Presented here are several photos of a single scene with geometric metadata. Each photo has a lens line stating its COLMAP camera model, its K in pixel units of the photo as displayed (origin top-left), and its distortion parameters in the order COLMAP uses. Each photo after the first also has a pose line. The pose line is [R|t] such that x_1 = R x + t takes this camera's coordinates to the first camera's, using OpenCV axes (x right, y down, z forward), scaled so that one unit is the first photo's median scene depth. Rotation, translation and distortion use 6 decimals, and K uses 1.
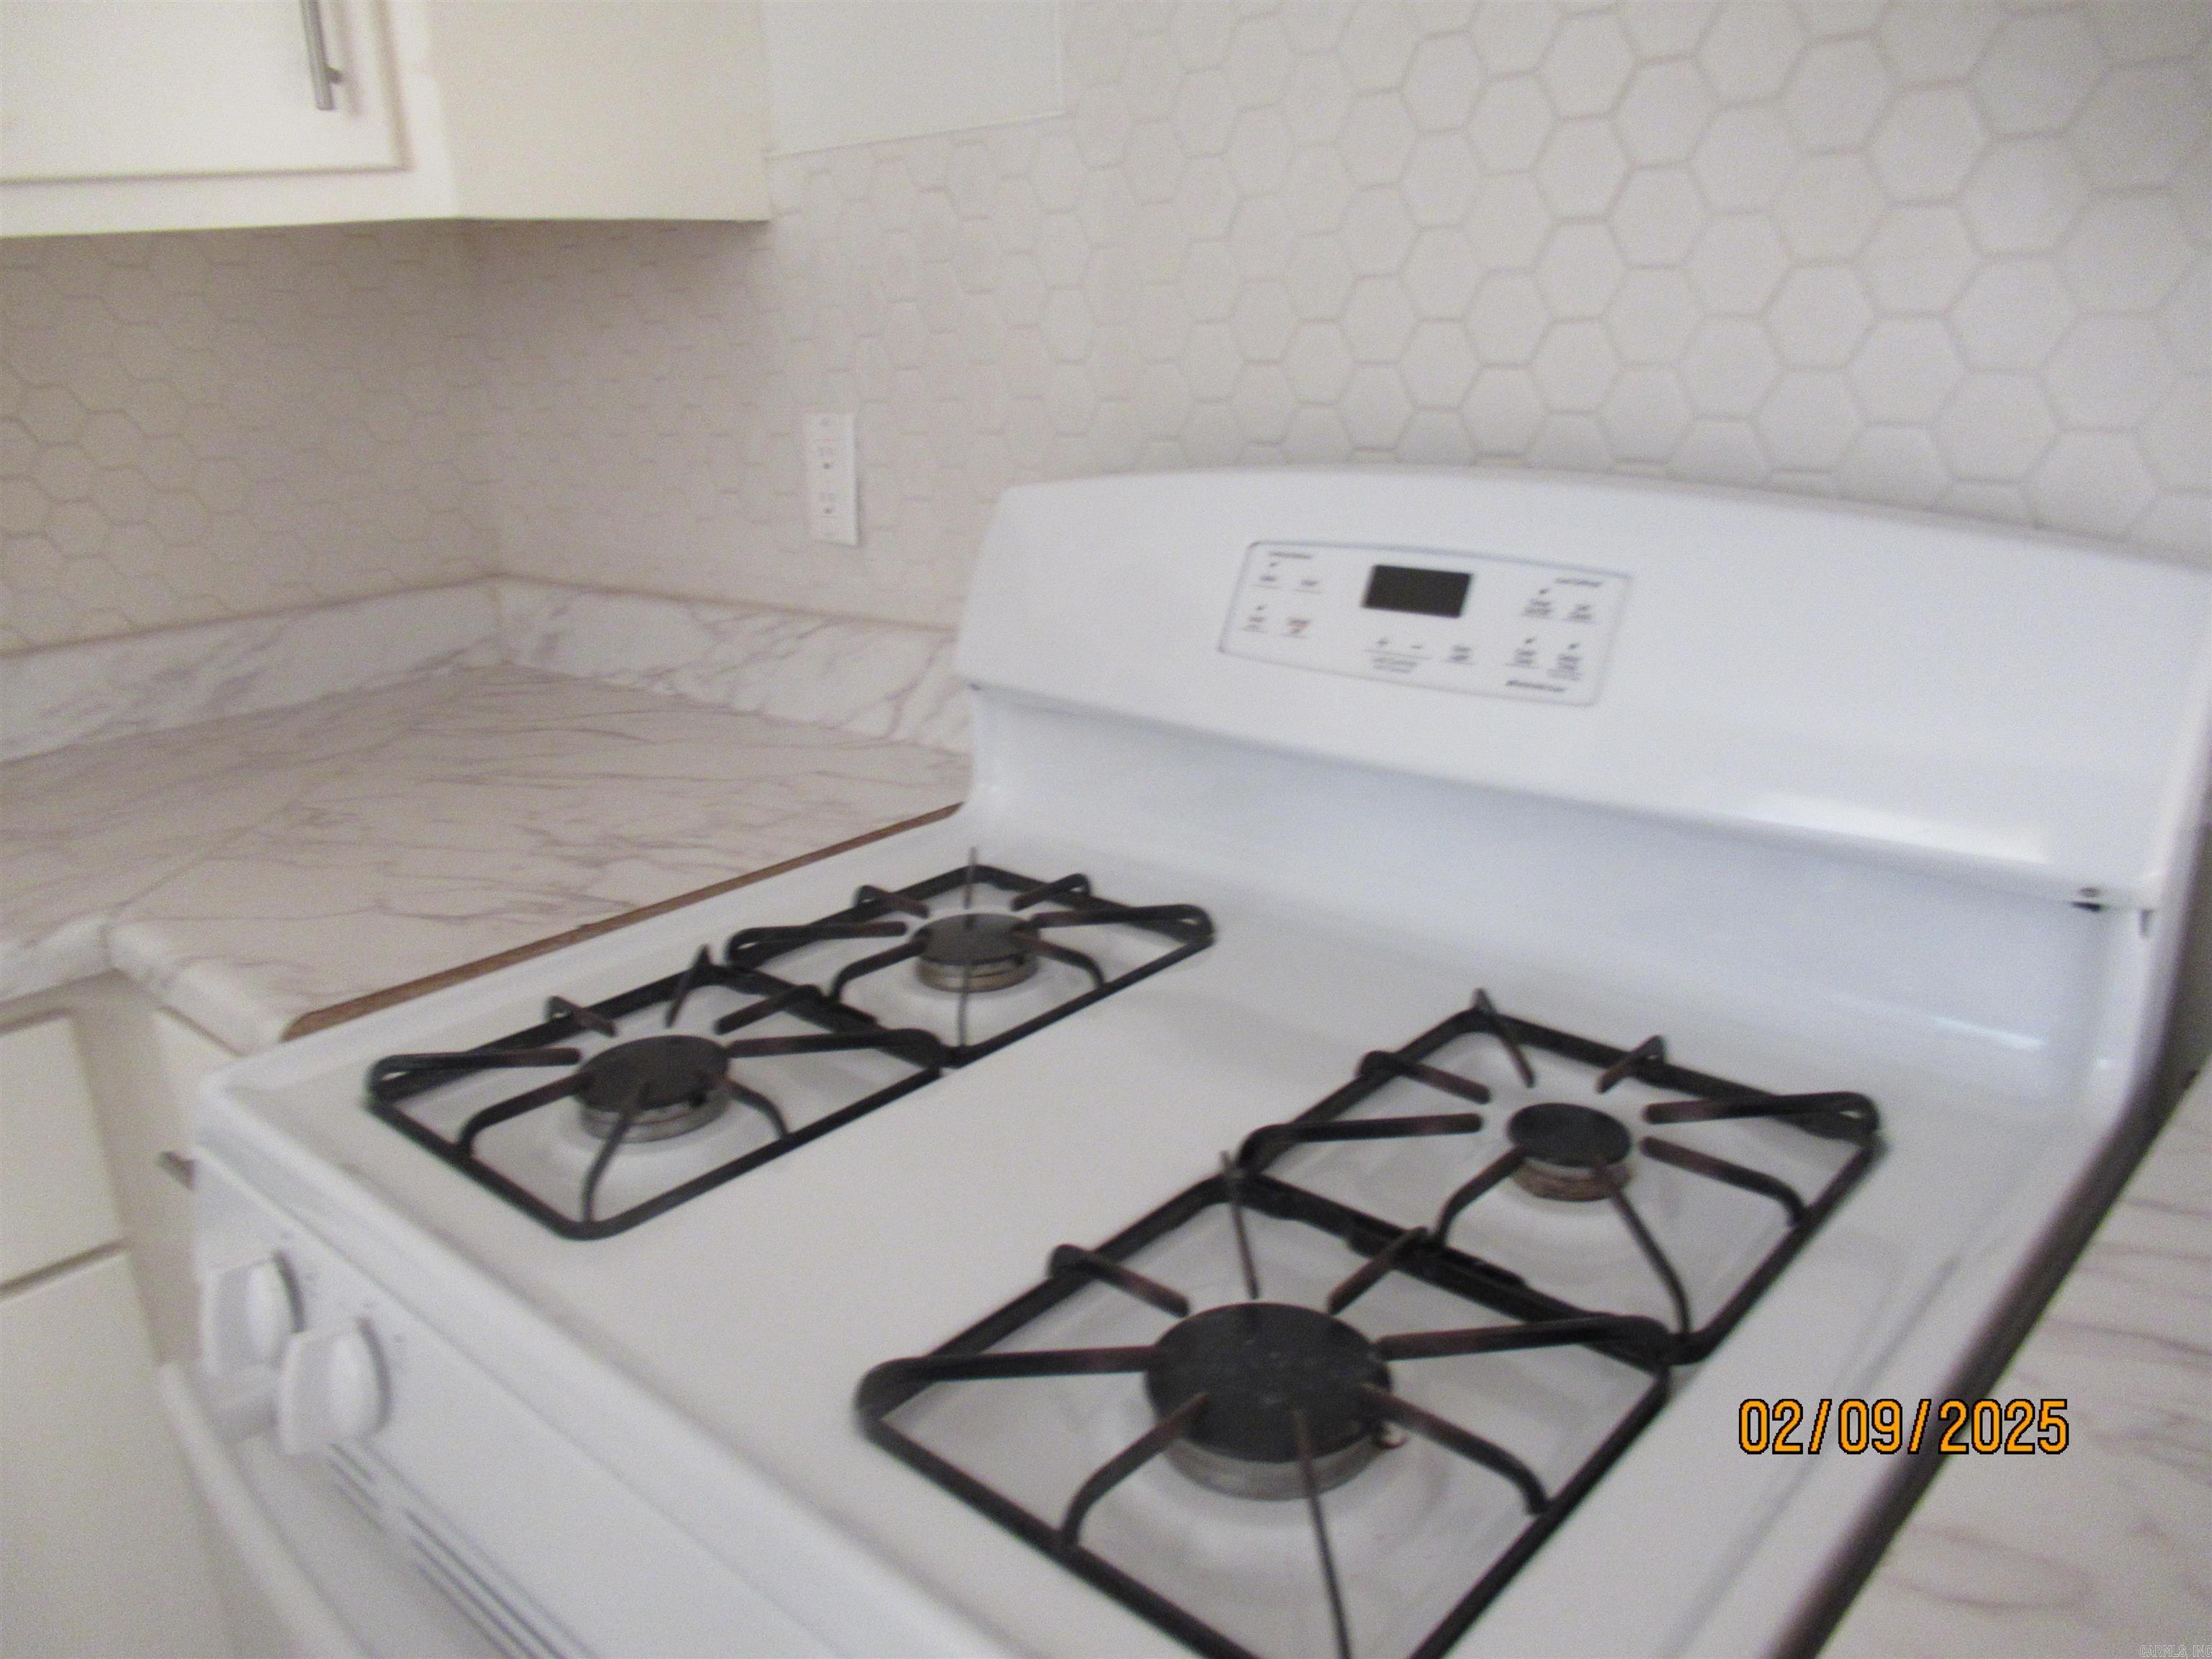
lens RADIAL K [[1653.0, 0, 1065.3], [0, 1653.0, 822.9], [0, 0, 1]] dist [-0.004397, -0.002922]
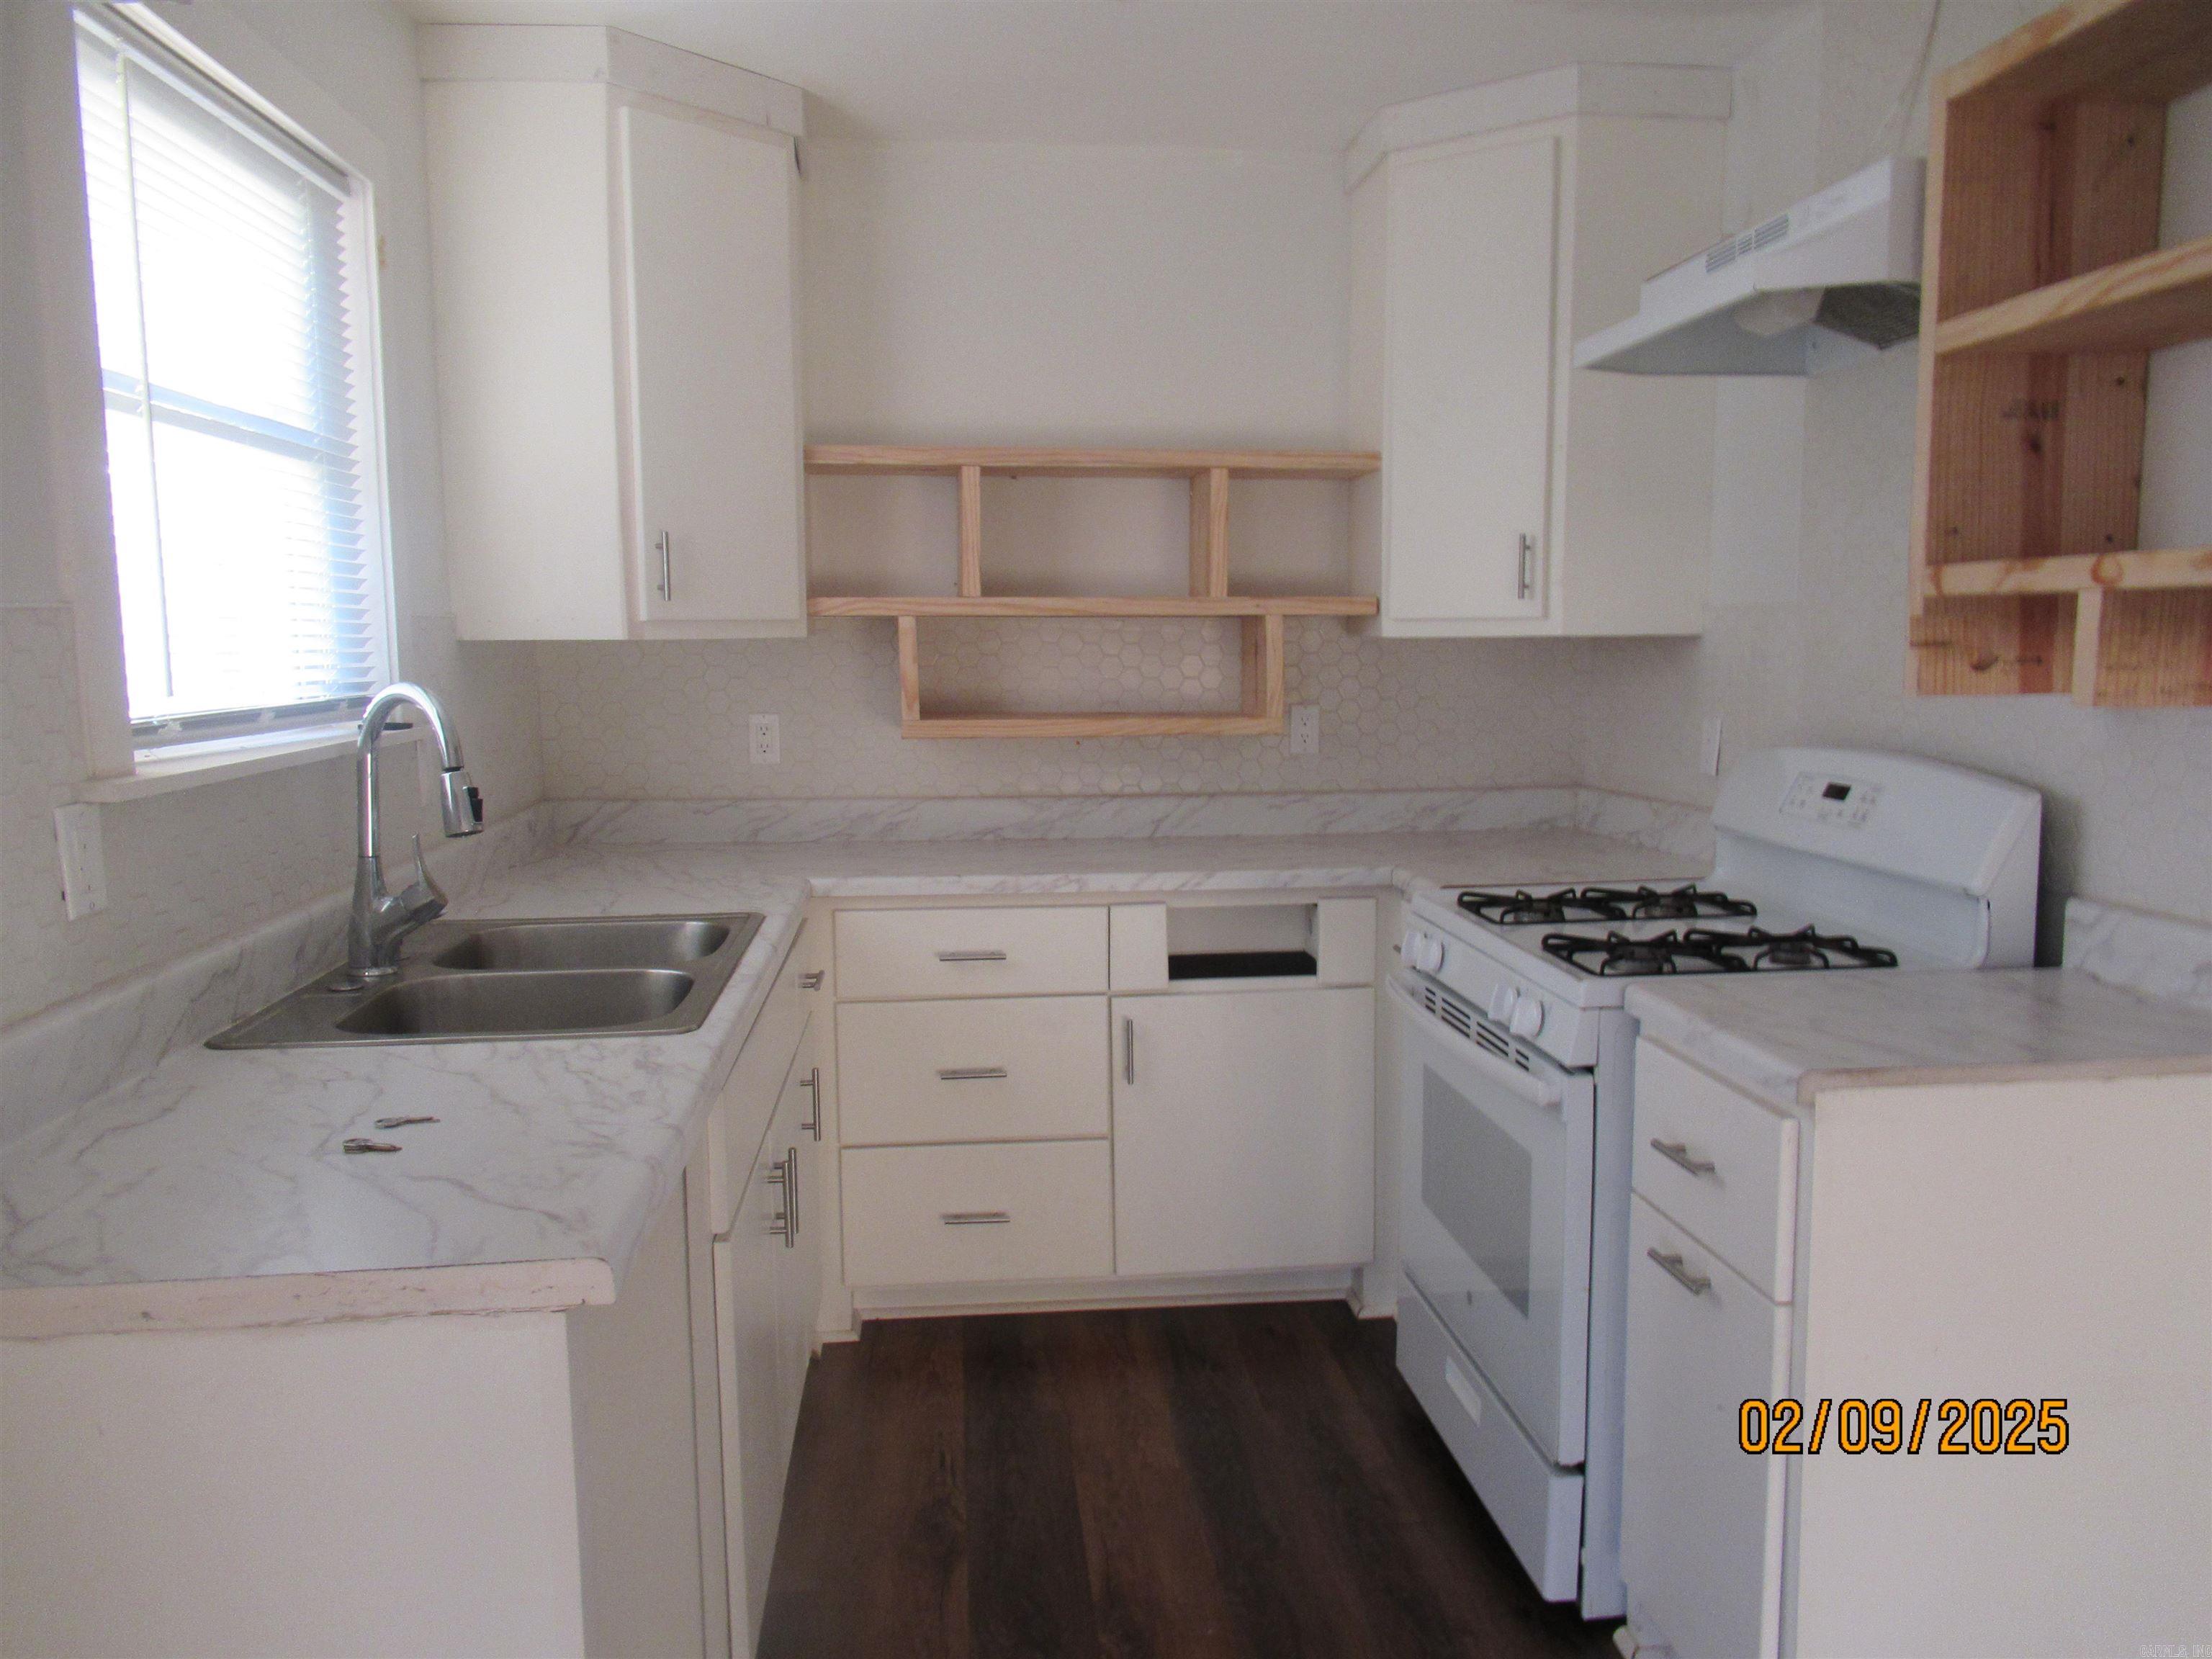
lens RADIAL K [[1653.0, 0, 1065.3], [0, 1653.0, 822.9], [0, 0, 1]] dist [-0.004397, -0.002922]
pose [[0.746932, 0.107185, -0.656204, 0.807436], [-0.218463, 0.971690, -0.089952, 0.333187], [0.627986, 0.210545, 0.749203, -1.416176]]
